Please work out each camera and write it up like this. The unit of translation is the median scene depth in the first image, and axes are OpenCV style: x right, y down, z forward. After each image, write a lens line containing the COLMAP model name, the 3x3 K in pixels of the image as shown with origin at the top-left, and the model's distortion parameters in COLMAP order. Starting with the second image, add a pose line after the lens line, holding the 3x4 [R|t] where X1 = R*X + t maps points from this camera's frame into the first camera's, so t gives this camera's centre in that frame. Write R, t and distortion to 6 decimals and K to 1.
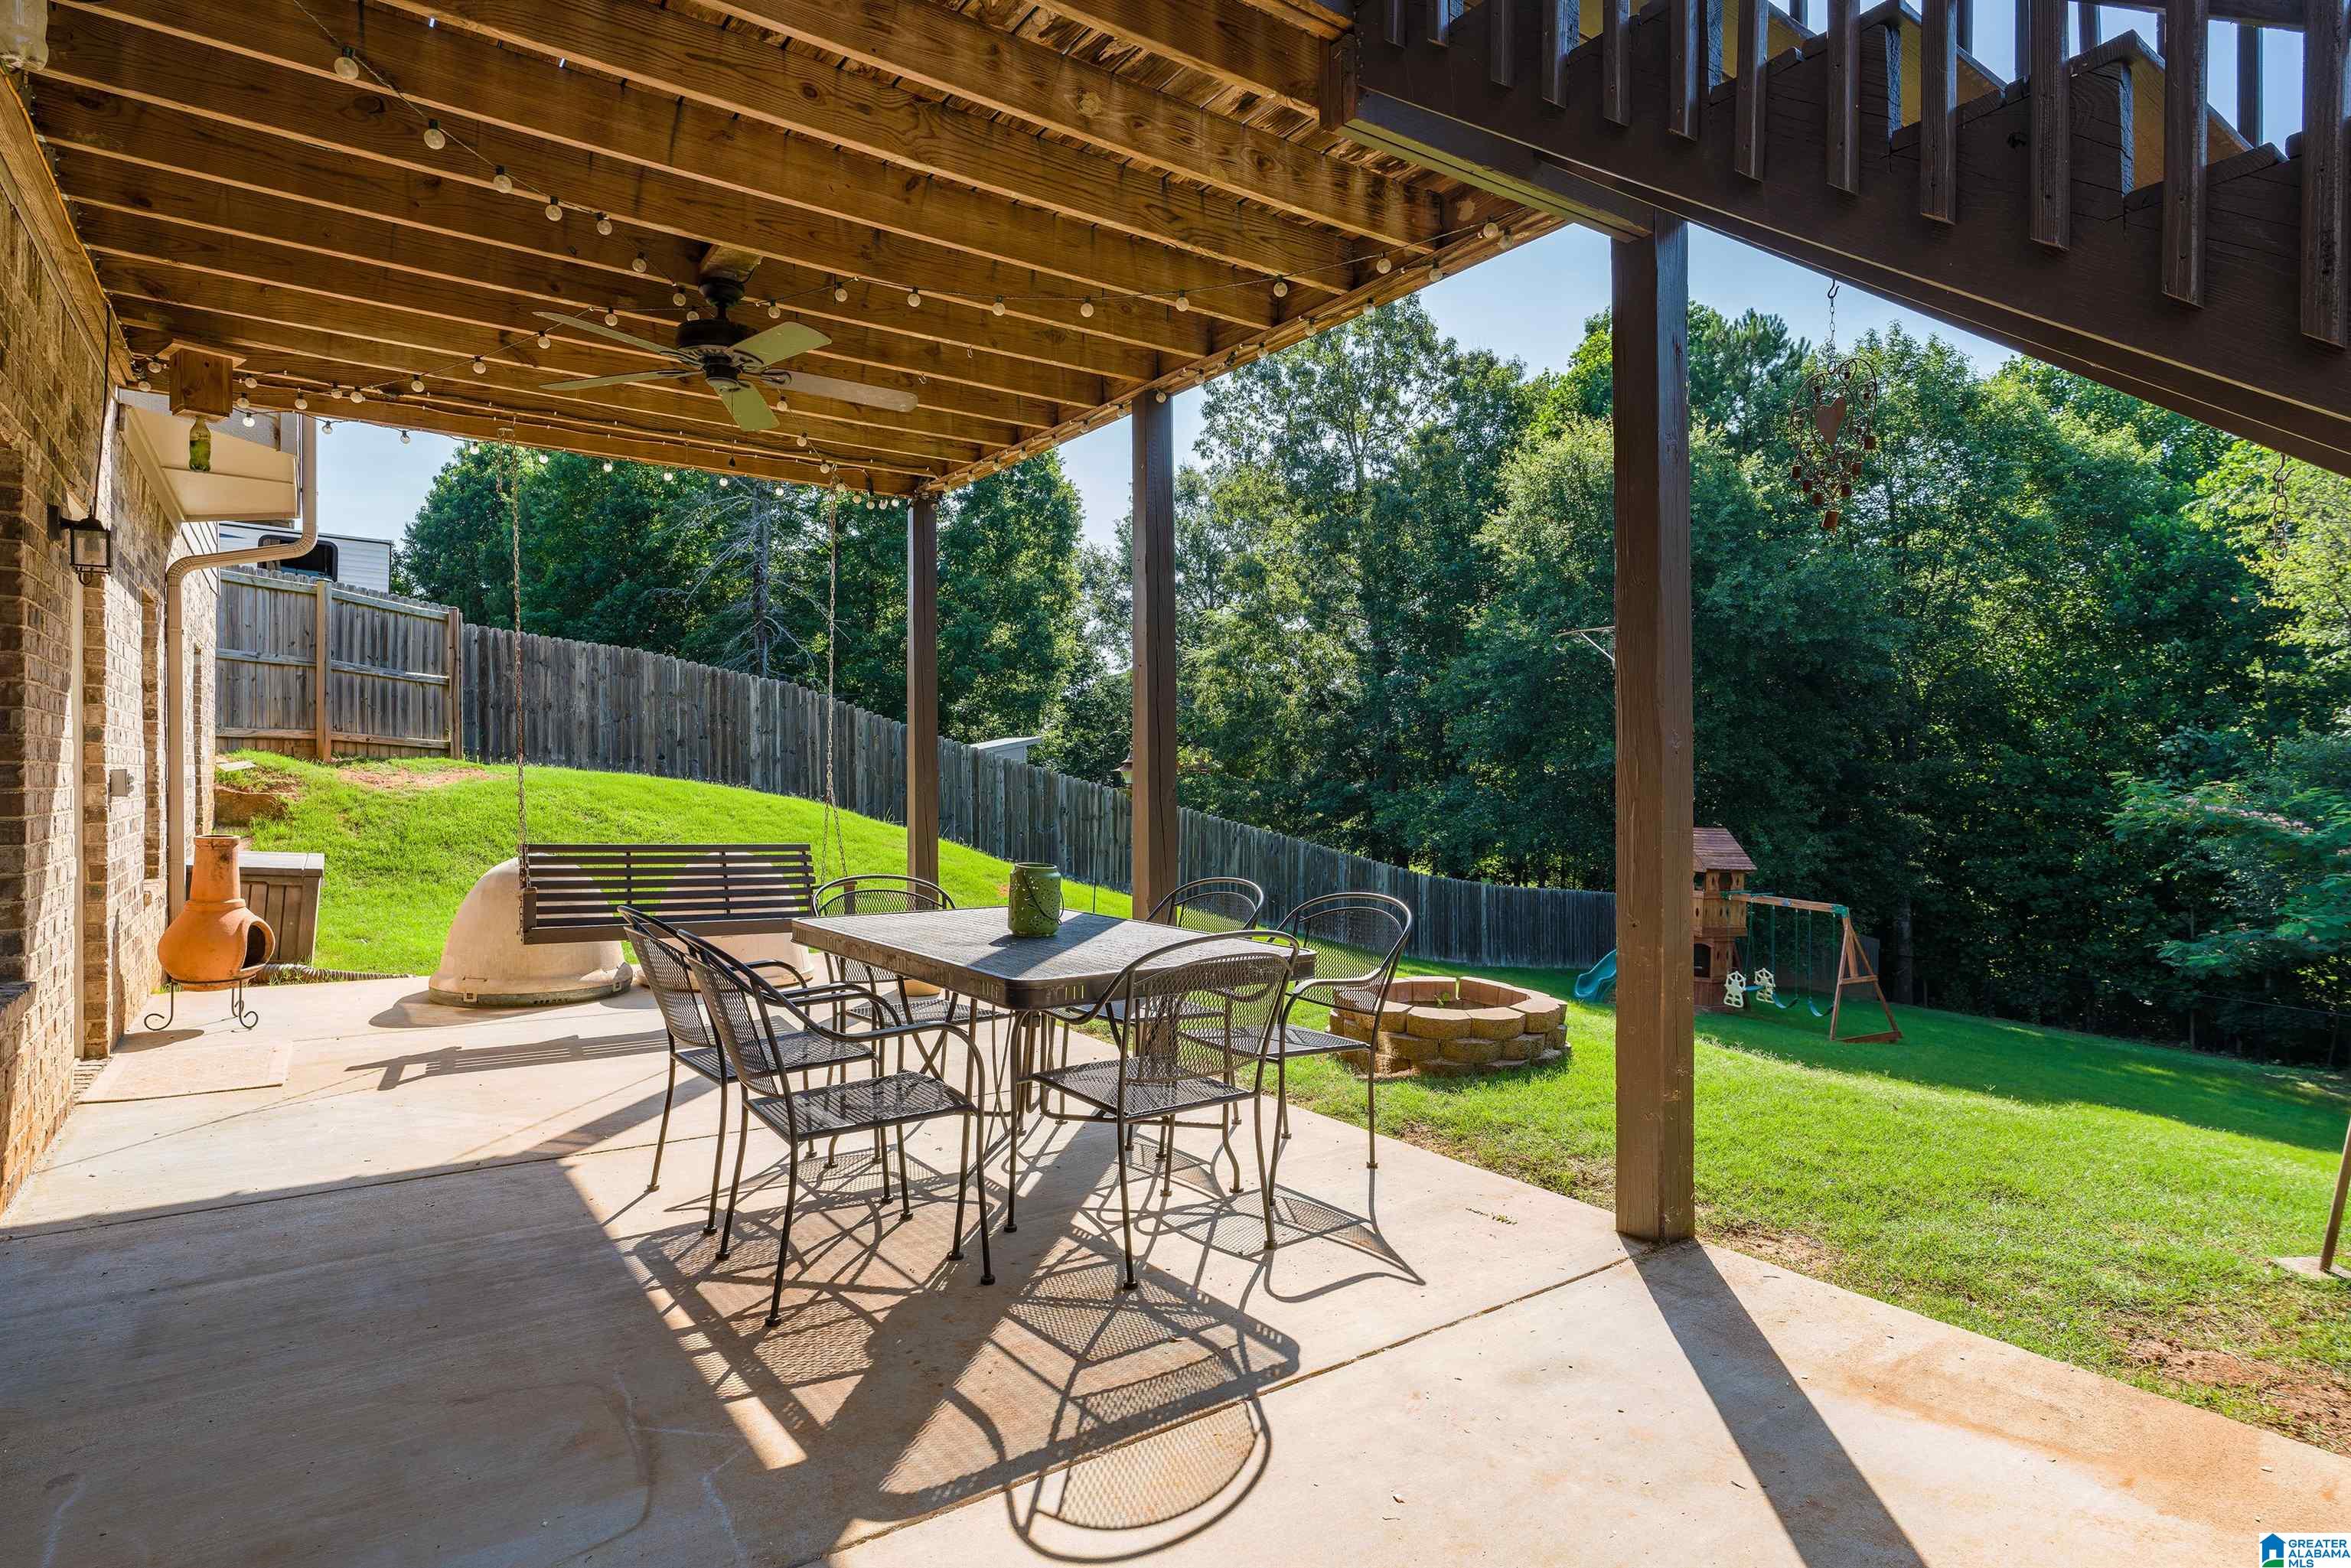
lens RADIAL K [[1274.9, 0, 1163.5], [0, 1274.9, 792.8], [0, 0, 1]] dist [-0.008319, 0.001949]
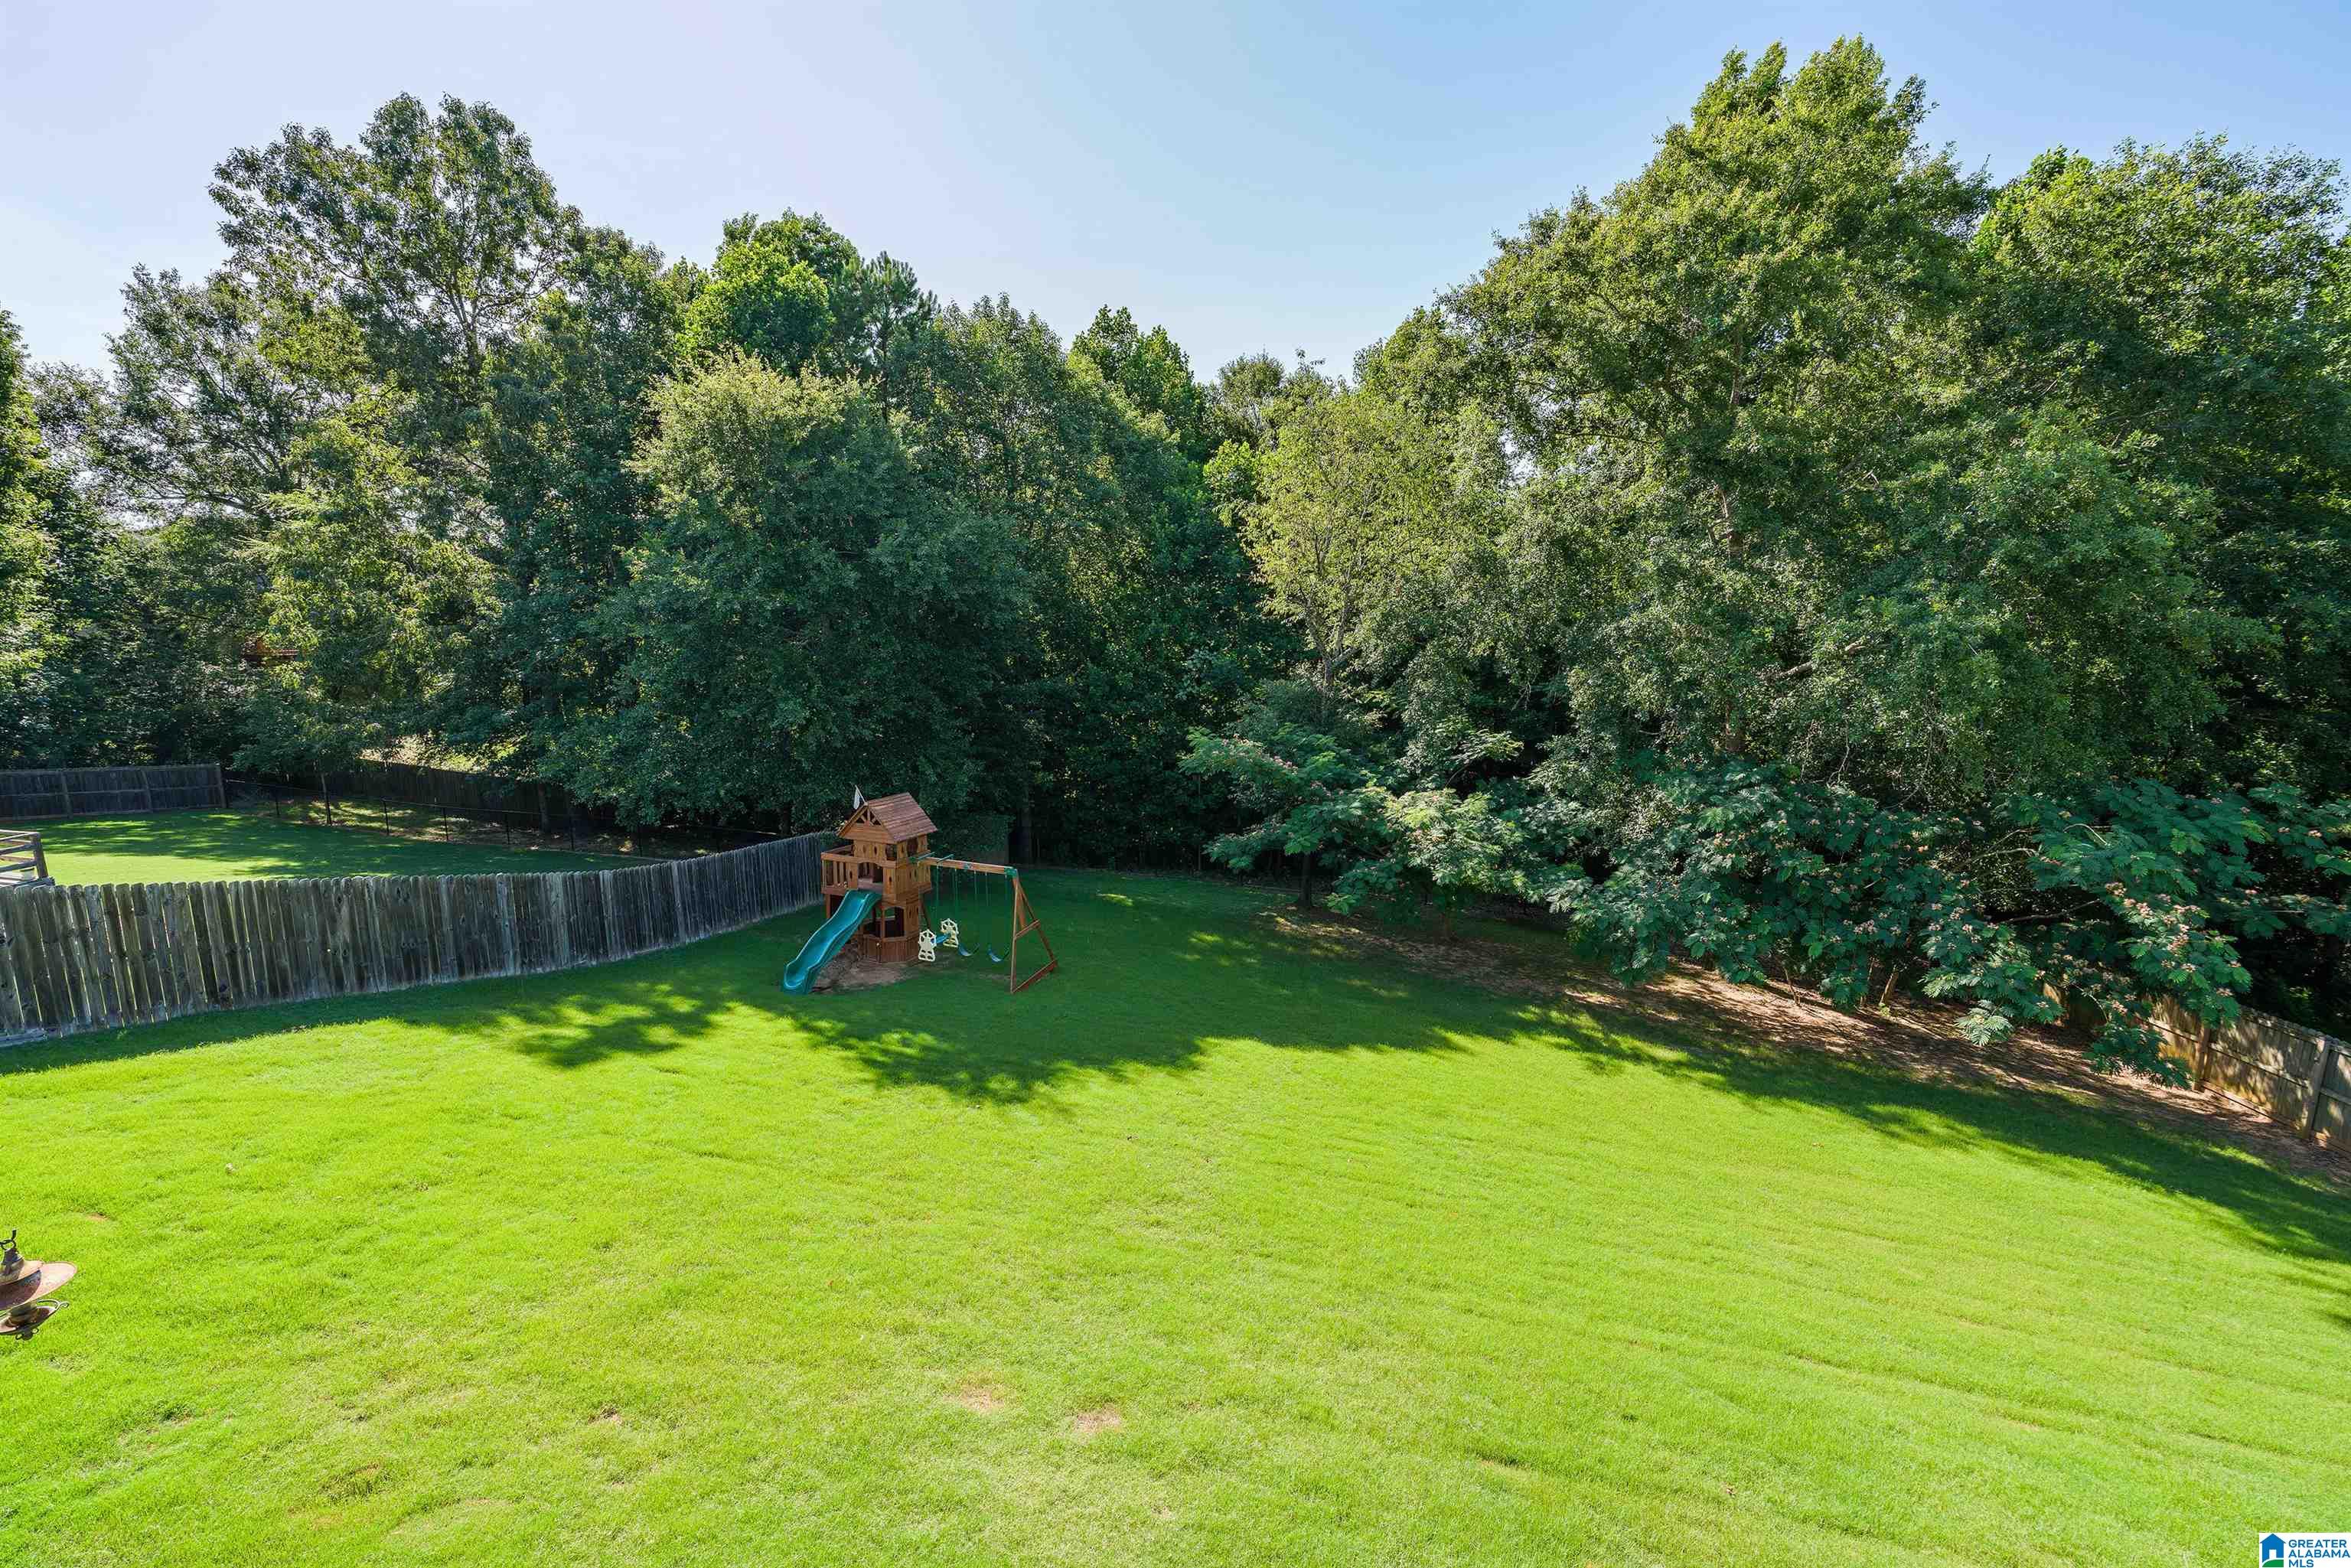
lens RADIAL K [[1035.7, 0, 1175.1], [0, 1035.7, 781.3], [0, 0, 1]] dist [-0.009134, 0.001864]
pose [[0.754248, -0.118766, 0.645759, 0.030473], [0.003985, 0.984315, 0.176377, -0.099063], [-0.656577, -0.130458, 0.742891, 0.137638]]
